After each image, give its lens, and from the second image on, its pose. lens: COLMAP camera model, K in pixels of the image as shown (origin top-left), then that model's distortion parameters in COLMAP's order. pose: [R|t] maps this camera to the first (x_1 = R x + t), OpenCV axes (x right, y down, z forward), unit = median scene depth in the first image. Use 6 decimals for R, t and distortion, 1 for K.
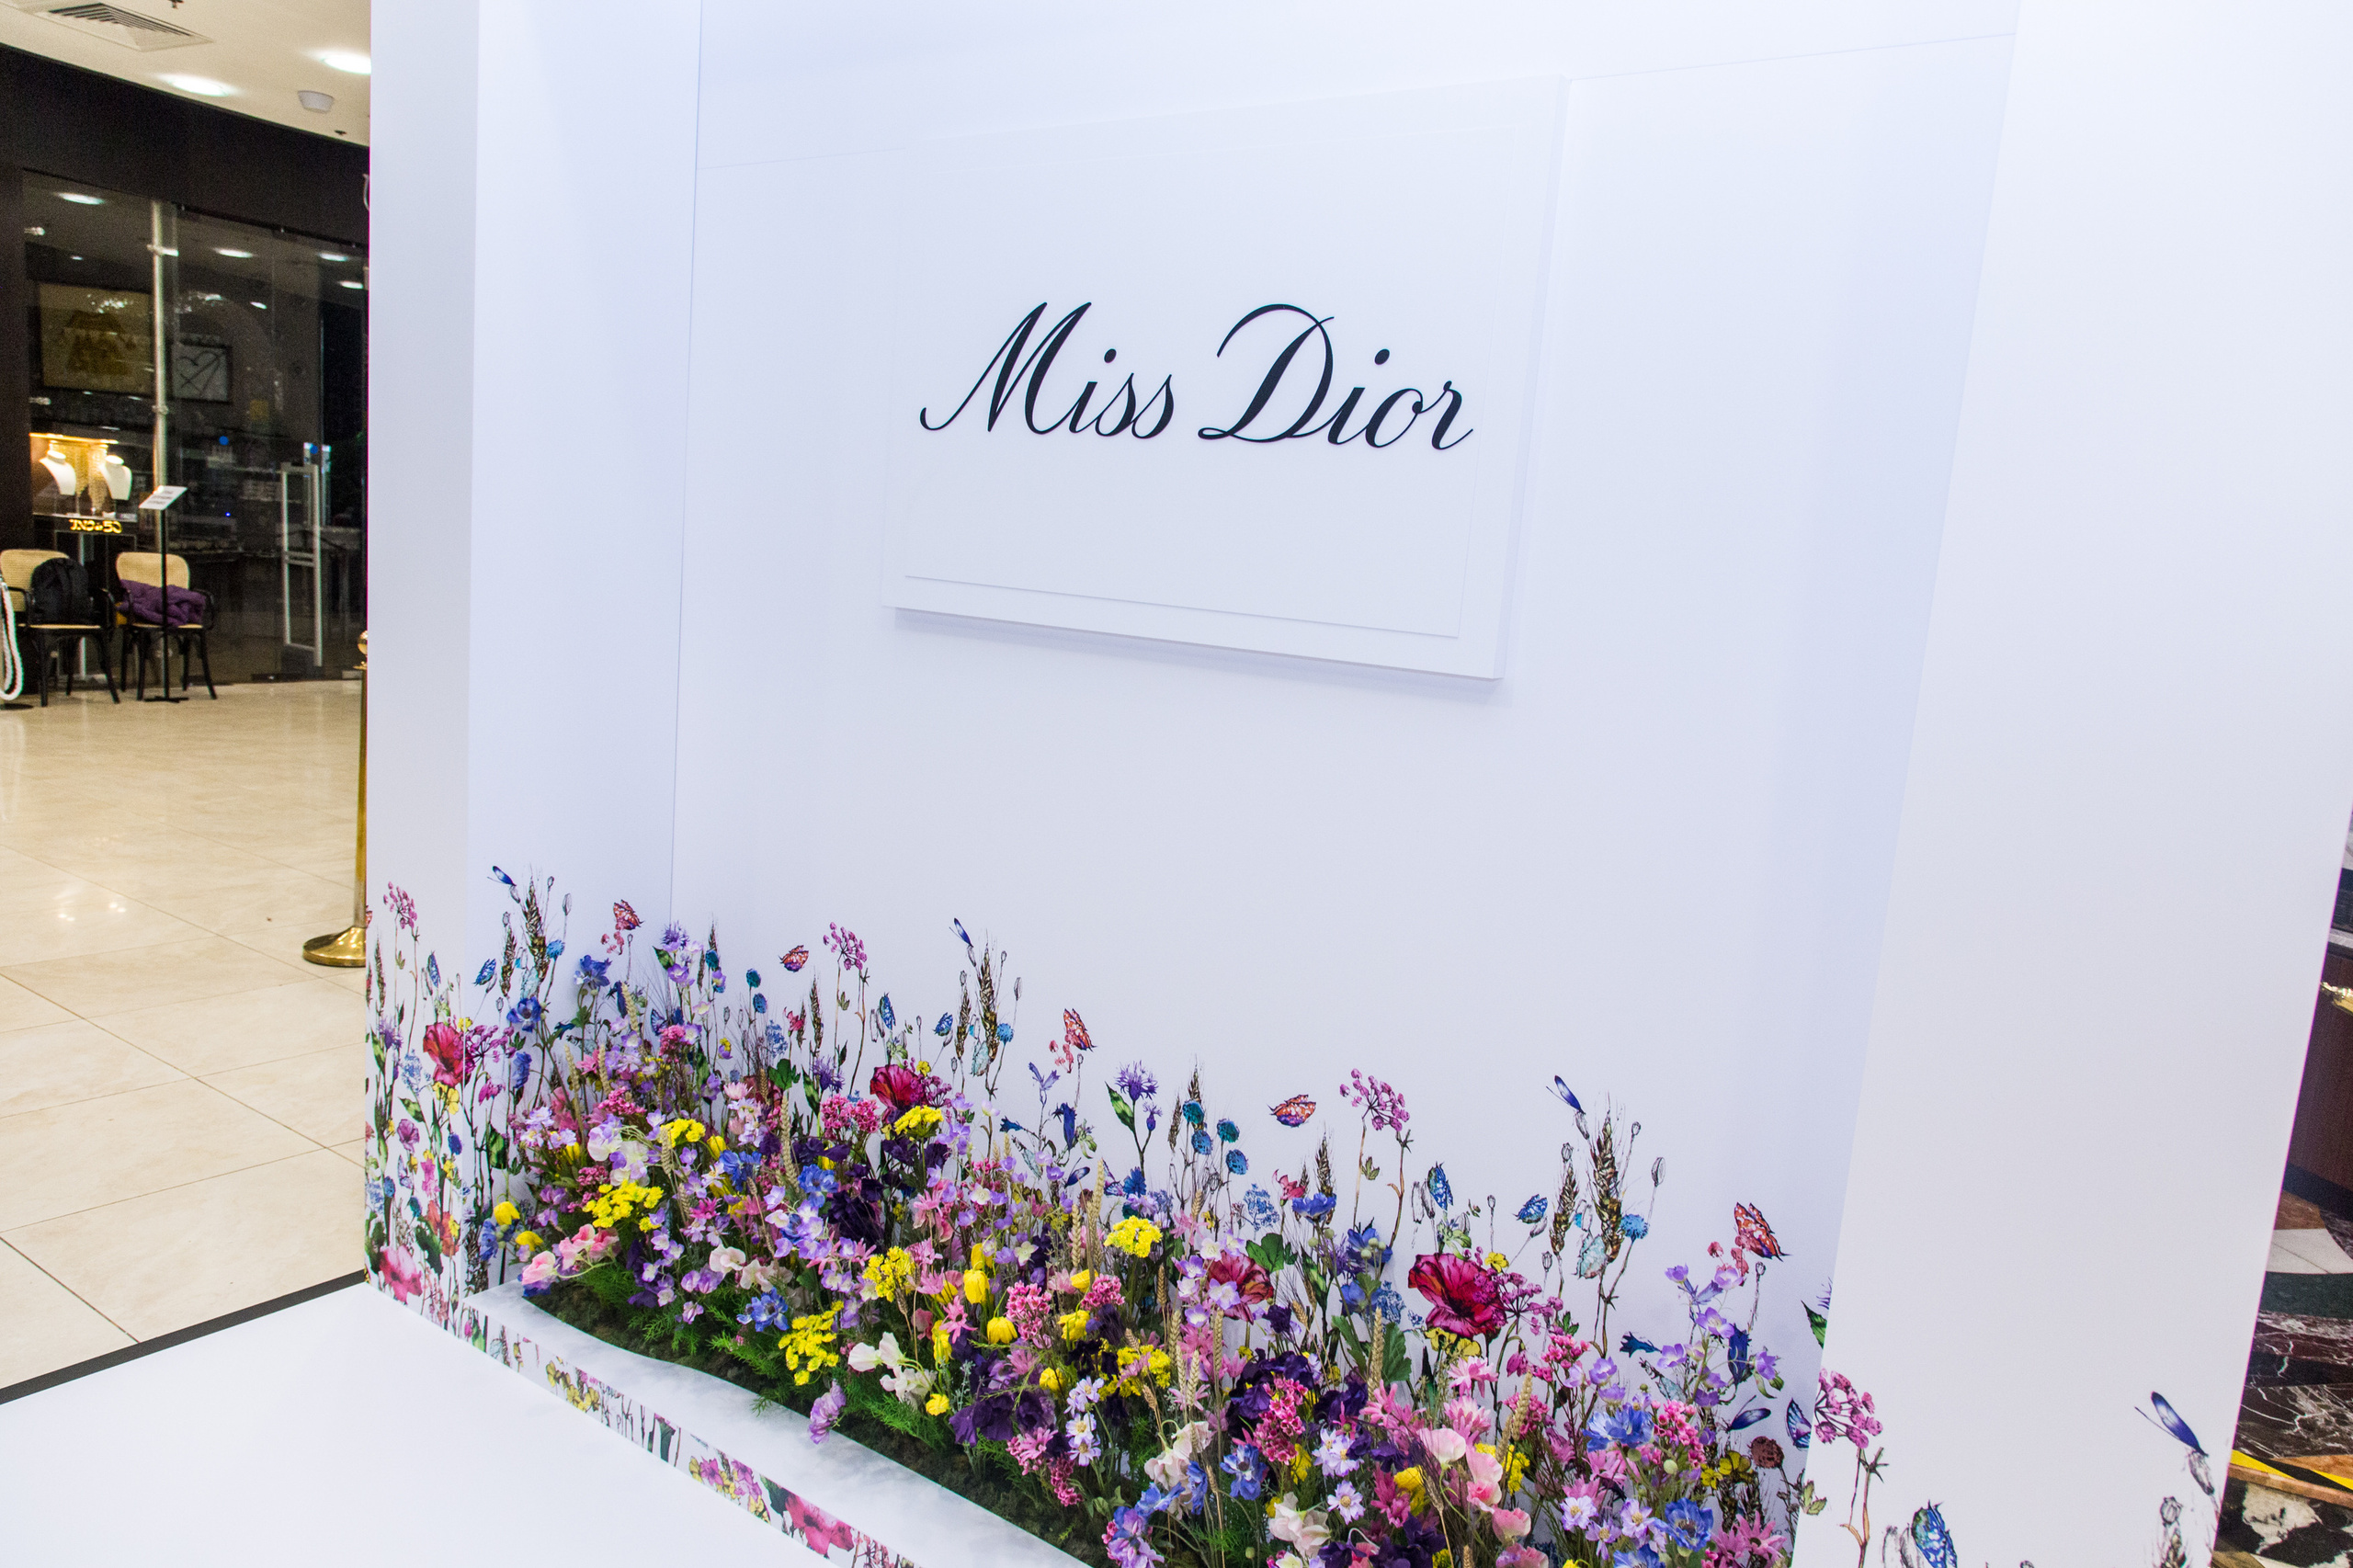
lens RADIAL K [[1574.5, 0, 1184.0], [0, 1574.5, 784.5], [0, 0, 1]] dist [0.003028, -0.002822]
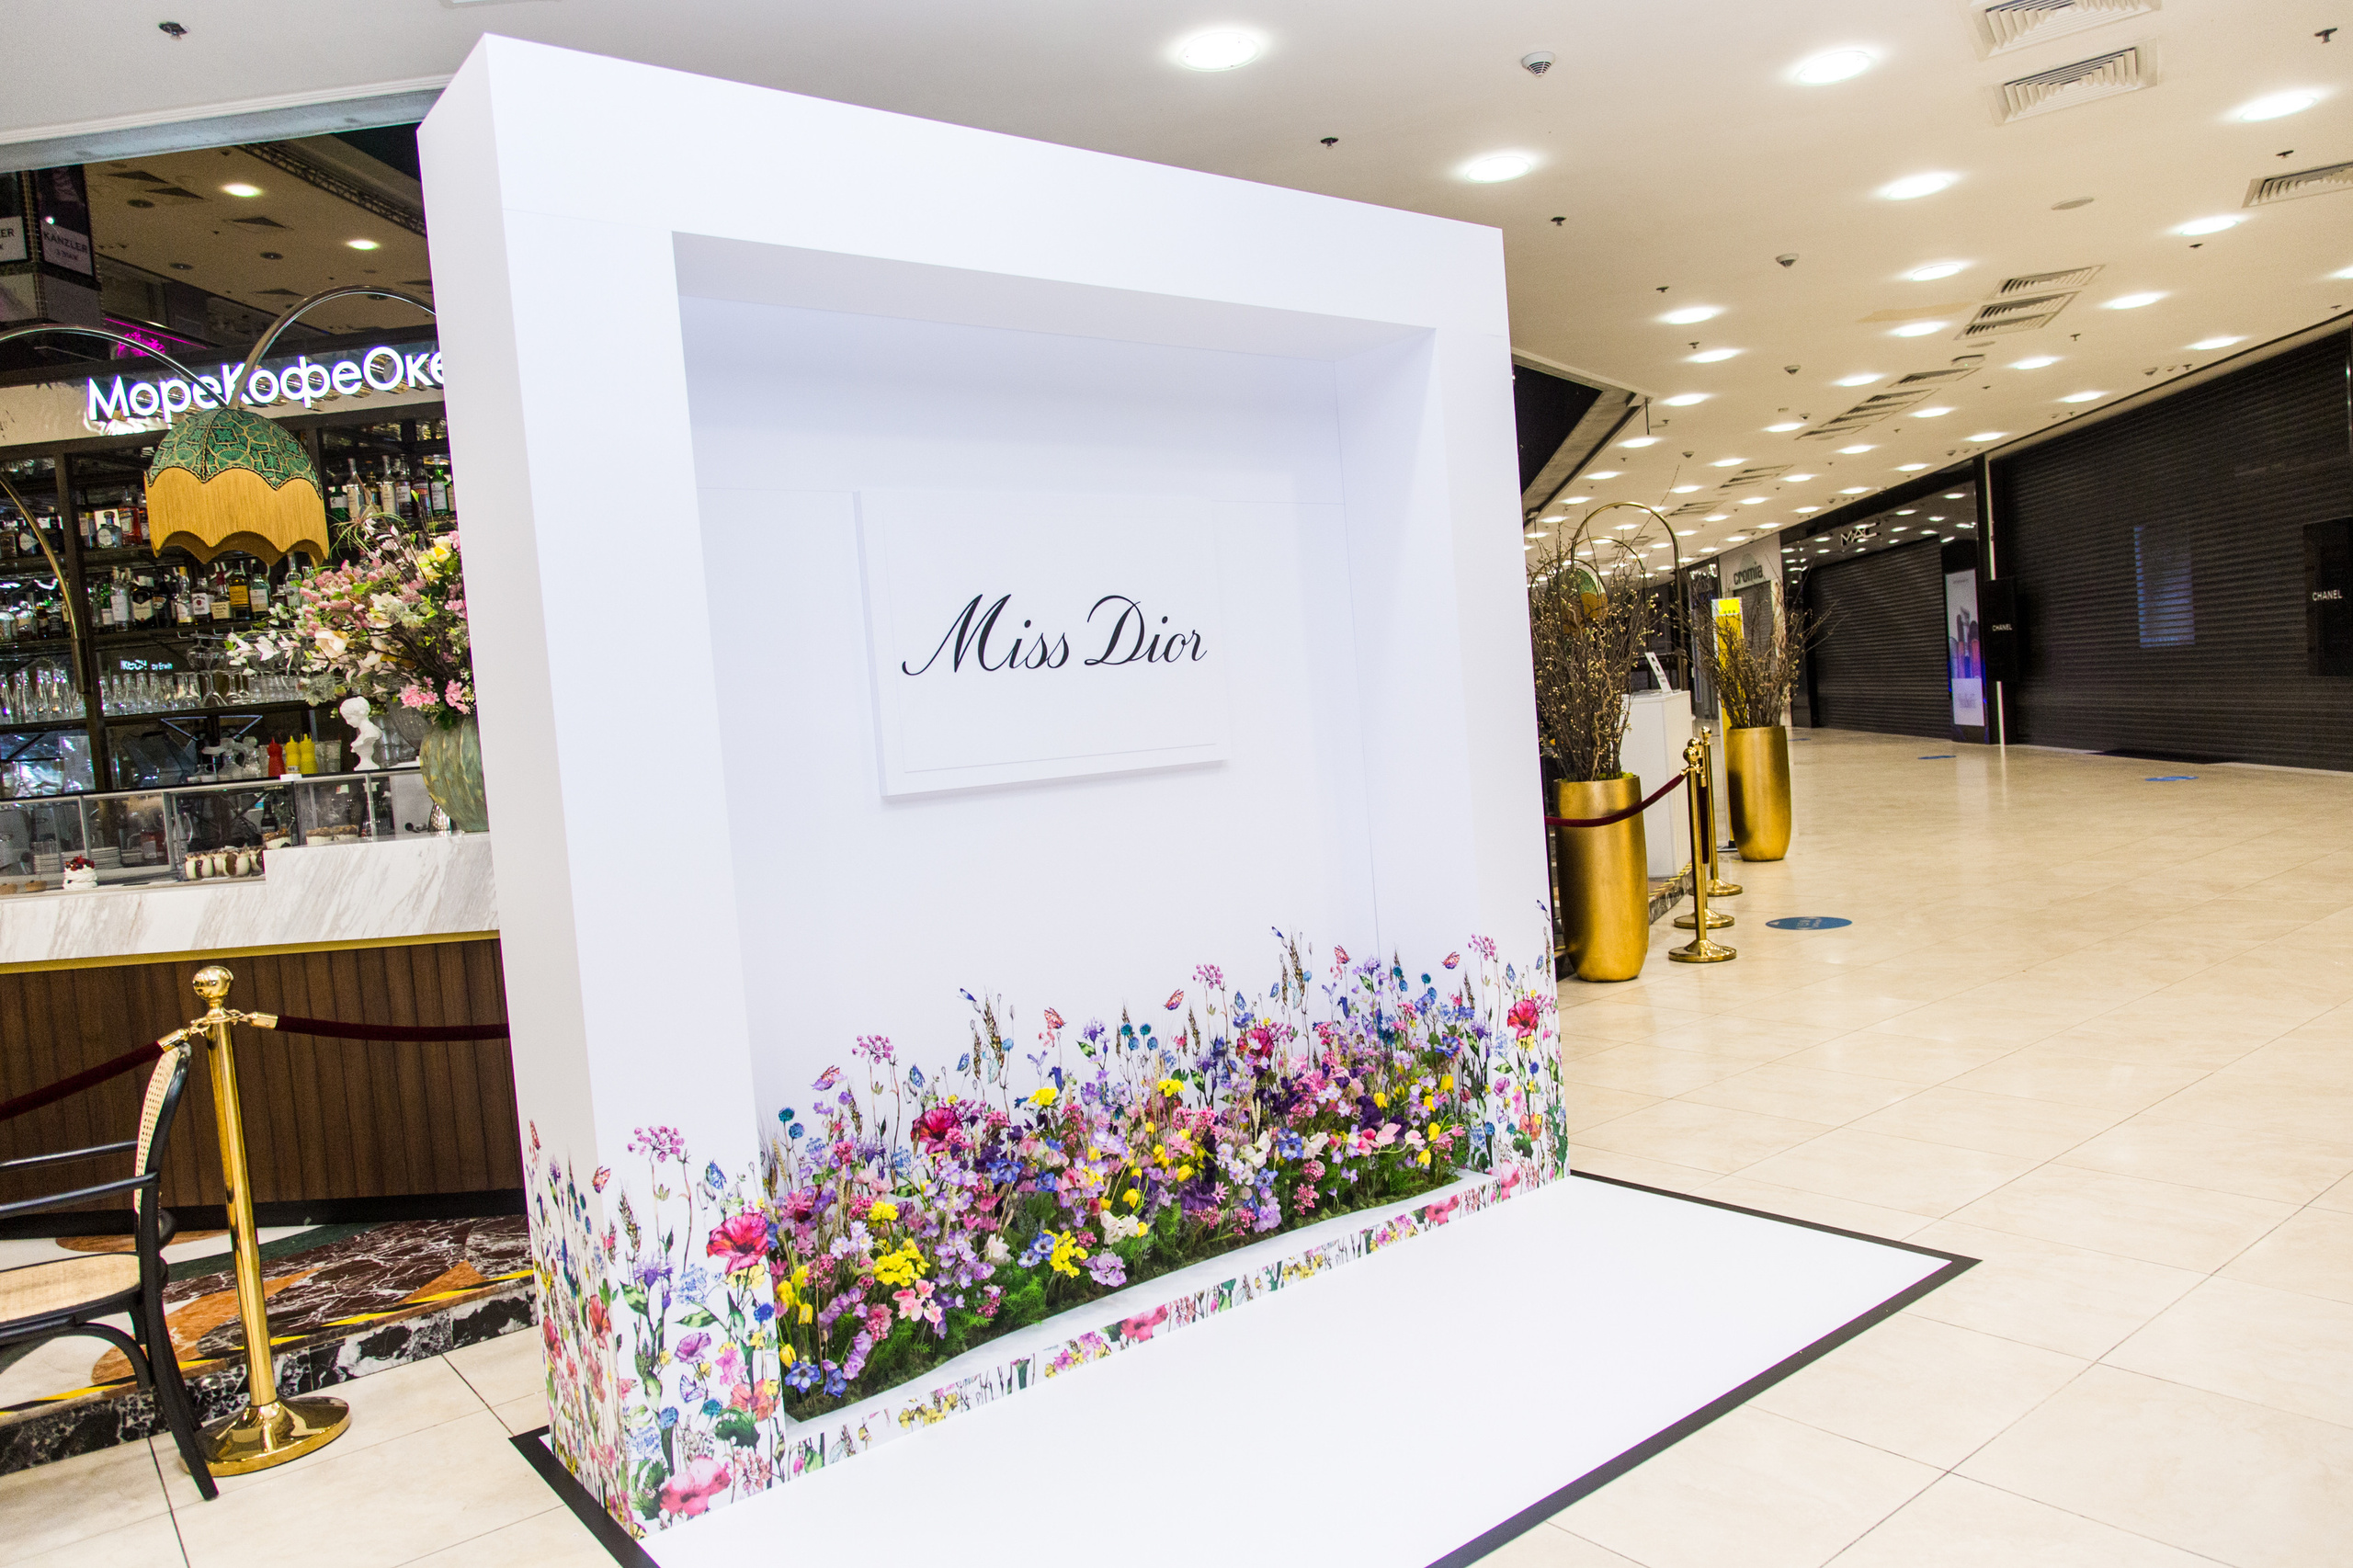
lens RADIAL K [[1570.3, 0, 1184.4], [0, 1570.3, 781.5], [0, 0, 1]] dist [-0.001072, 0.008539]
pose [[0.286698, -0.147861, 0.946542, -1.563432], [0.241025, 0.967370, 0.078111, -0.182653], [-0.927206, 0.205746, 0.312982, 0.303233]]
